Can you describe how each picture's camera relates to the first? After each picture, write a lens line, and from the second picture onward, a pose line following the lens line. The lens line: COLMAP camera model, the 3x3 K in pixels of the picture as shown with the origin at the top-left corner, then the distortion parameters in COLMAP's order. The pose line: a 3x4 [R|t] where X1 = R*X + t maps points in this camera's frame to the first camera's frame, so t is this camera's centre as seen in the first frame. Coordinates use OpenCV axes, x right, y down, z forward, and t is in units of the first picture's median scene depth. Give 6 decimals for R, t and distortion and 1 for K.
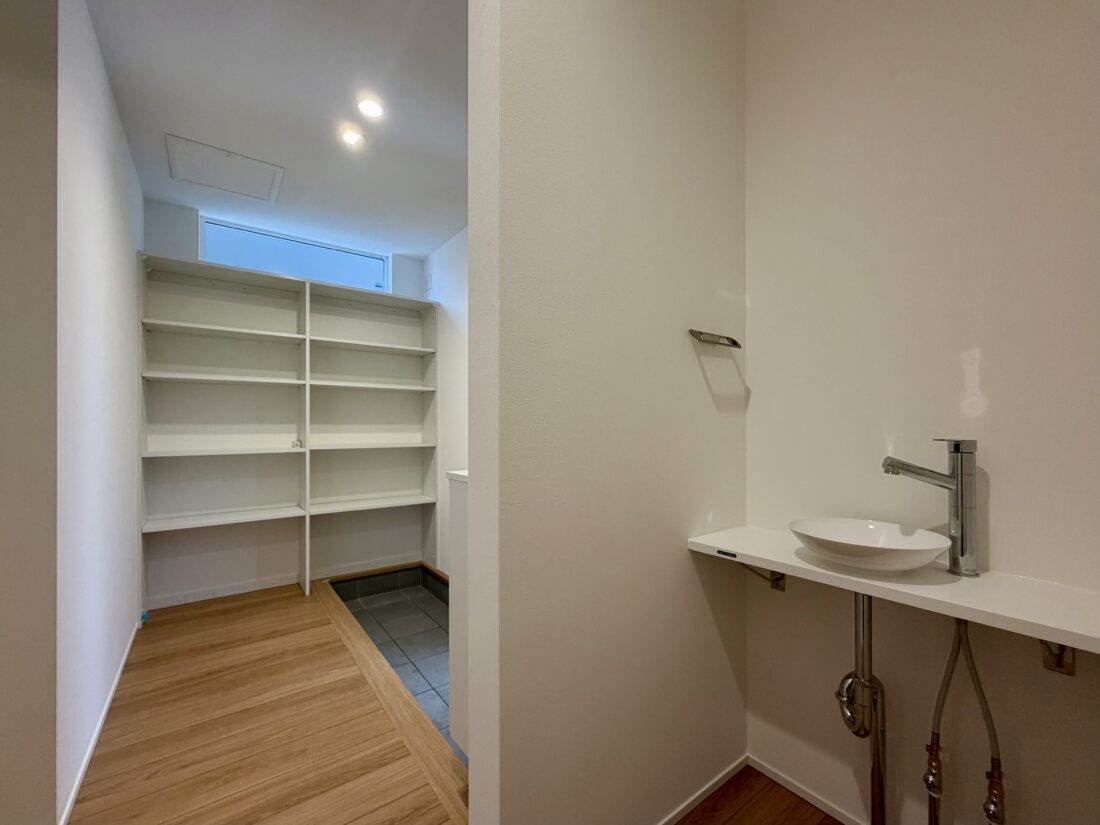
lens RADIAL K [[442.1, 0, 540.7], [0, 442.1, 422.3], [0, 0, 1]] dist [0.000727, -0.000476]
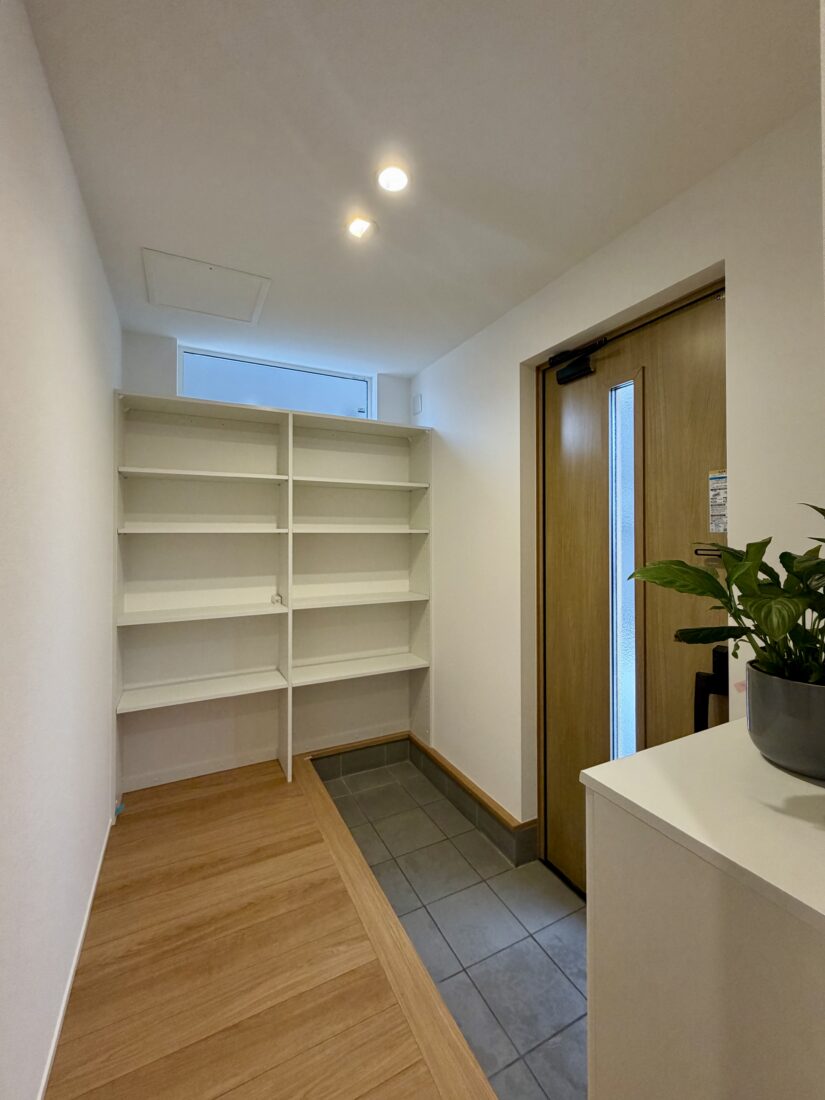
lens RADIAL K [[442.1, 0, 408.9], [0, 442.1, 526.6], [0, 0, 1]] dist [0.000727, -0.000476]
pose [[0.985690, -0.002594, -0.168550, -0.157334], [0.000795, 0.999942, -0.010743, -0.088774], [0.168568, 0.010455, 0.985635, 0.197441]]
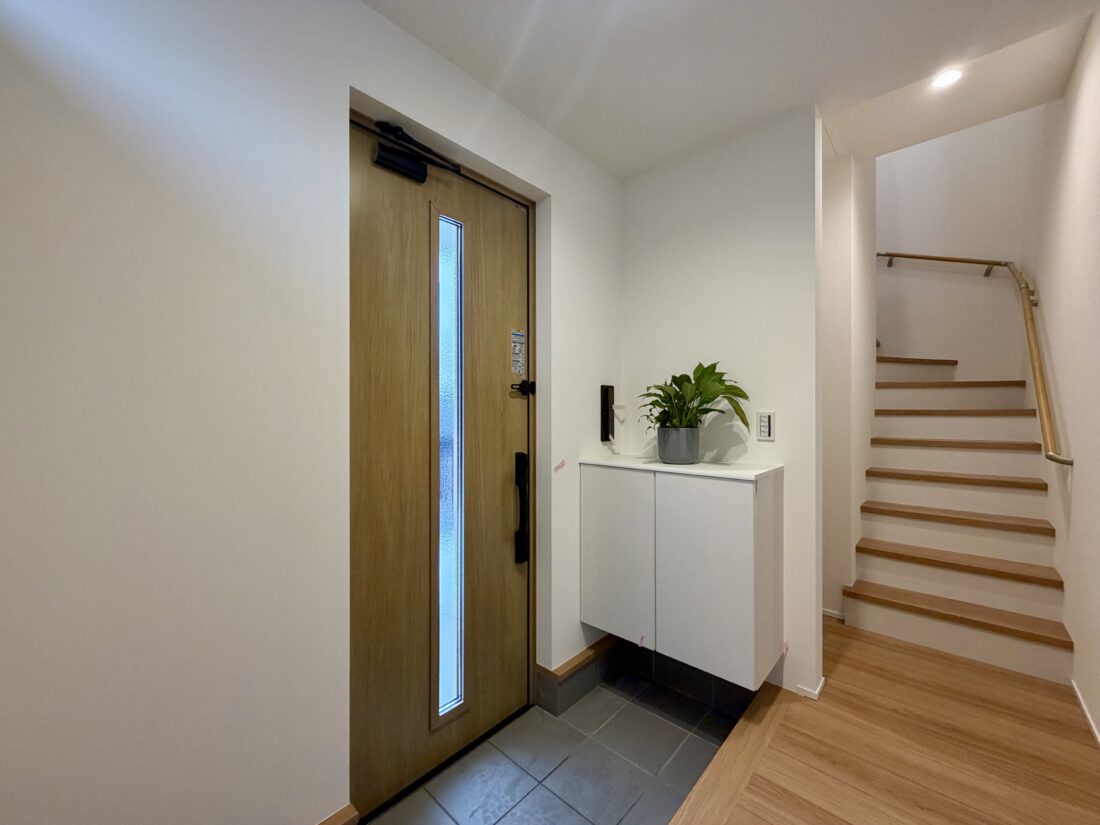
lens RADIAL K [[442.1, 0, 542.8], [0, 442.1, 411.4], [0, 0, 1]] dist [0.000727, -0.000476]
pose [[-0.192659, 0.003565, 0.981259, -0.592640], [-0.005272, 0.999975, -0.004668, -0.023478], [-0.981252, -0.006072, -0.192635, 0.837582]]
